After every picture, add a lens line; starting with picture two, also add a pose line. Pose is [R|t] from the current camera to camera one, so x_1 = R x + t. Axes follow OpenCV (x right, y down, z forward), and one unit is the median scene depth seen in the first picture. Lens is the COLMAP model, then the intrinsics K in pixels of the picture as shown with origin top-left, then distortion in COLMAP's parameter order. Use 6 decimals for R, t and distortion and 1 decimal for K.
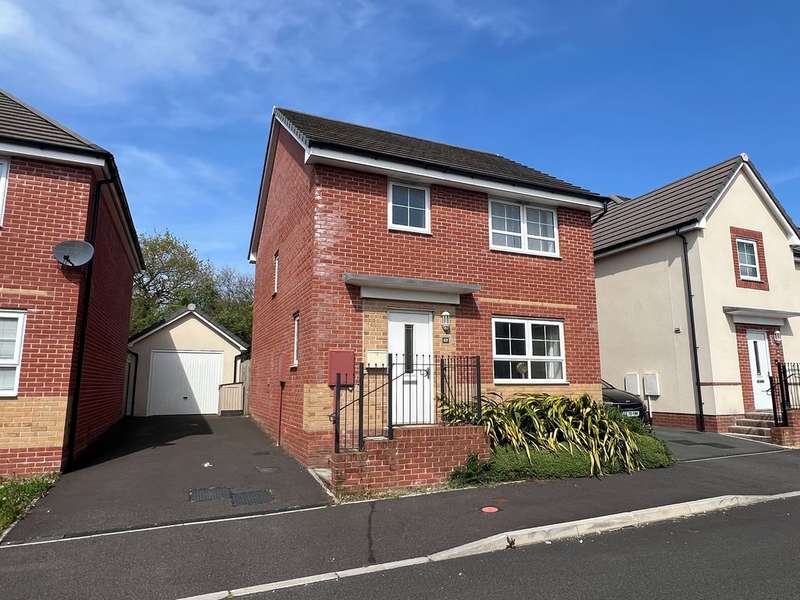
lens RADIAL K [[490.6, 0, 400.2], [0, 490.6, 301.5], [0, 0, 1]] dist [-0.000742, -0.000358]
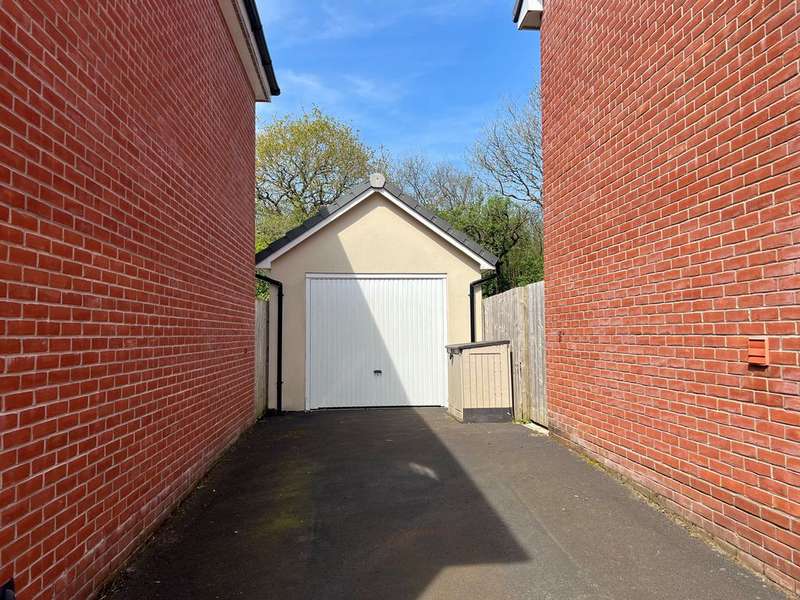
lens RADIAL K [[605.9, 0, 399.5], [0, 605.9, 298.7], [0, 0, 1]] dist [-0.000387, 0.000065]
pose [[0.940744, -0.026898, -0.338048, -0.213318], [0.062299, 0.993592, 0.094311, 0.069847], [0.333345, -0.109783, 0.936391, 0.455448]]
